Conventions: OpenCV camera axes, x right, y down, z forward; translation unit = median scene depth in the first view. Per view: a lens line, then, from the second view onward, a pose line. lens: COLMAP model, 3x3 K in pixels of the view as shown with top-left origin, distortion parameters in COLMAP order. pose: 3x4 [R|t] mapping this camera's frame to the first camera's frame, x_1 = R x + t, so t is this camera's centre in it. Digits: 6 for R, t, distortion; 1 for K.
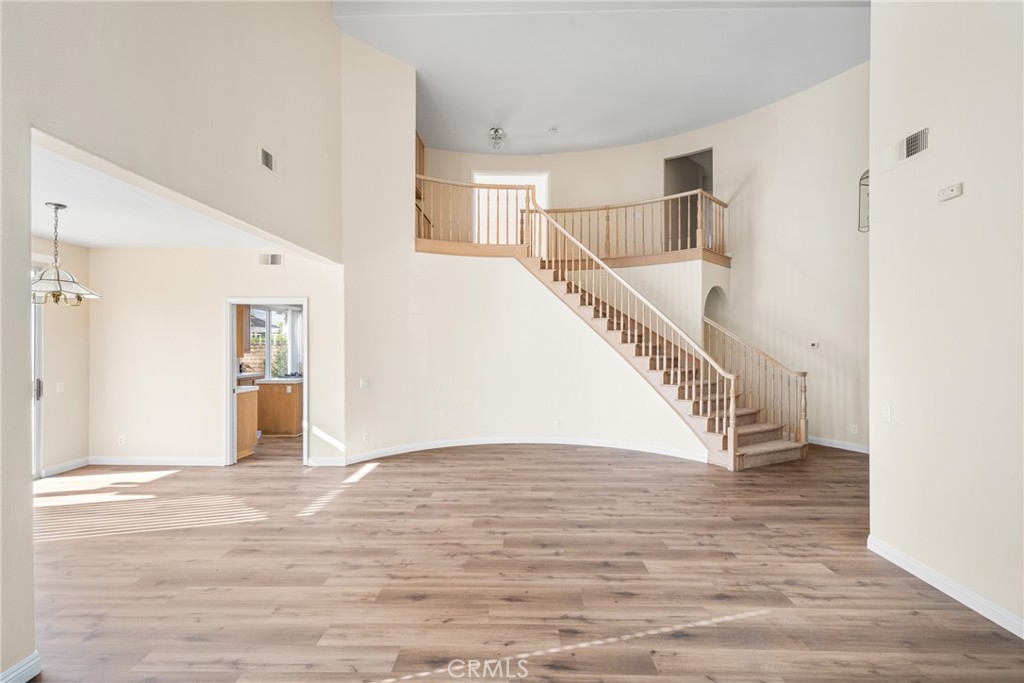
lens RADIAL K [[456.2, 0, 511.3], [0, 456.2, 347.2], [0, 0, 1]] dist [0.002575, -0.001606]
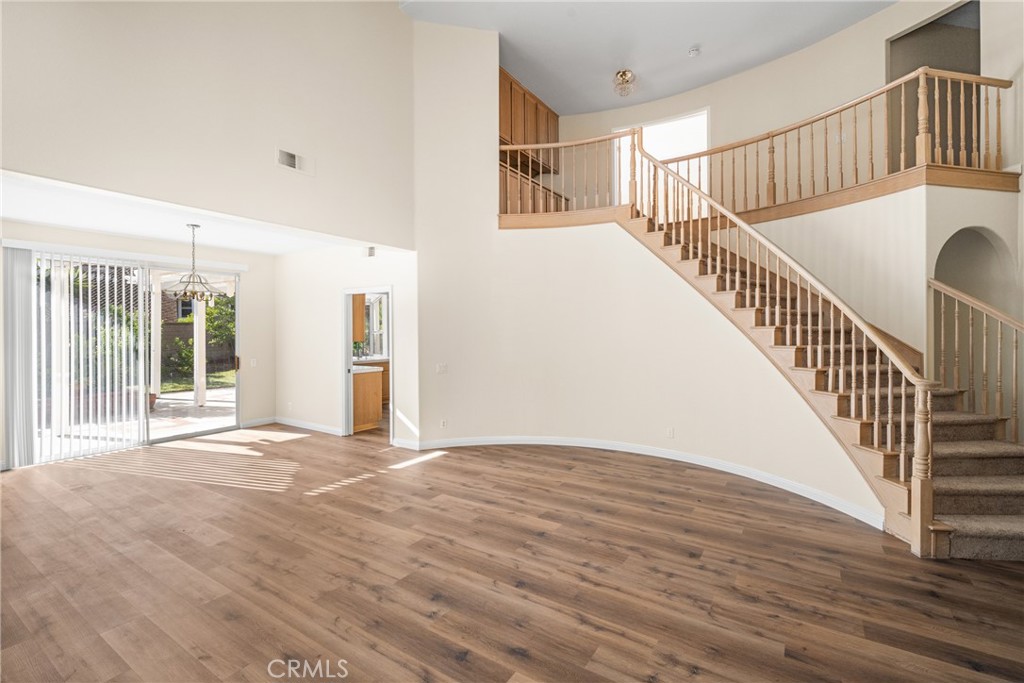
lens RADIAL K [[456.2, 0, 511.8], [0, 456.2, 332.6], [0, 0, 1]] dist [0.002575, -0.001606]
pose [[0.846670, -0.000308, -0.532119, 0.376973], [0.000260, 1.000000, -0.000165, 0.000964], [0.532119, 0.000001, 0.846670, 0.283816]]
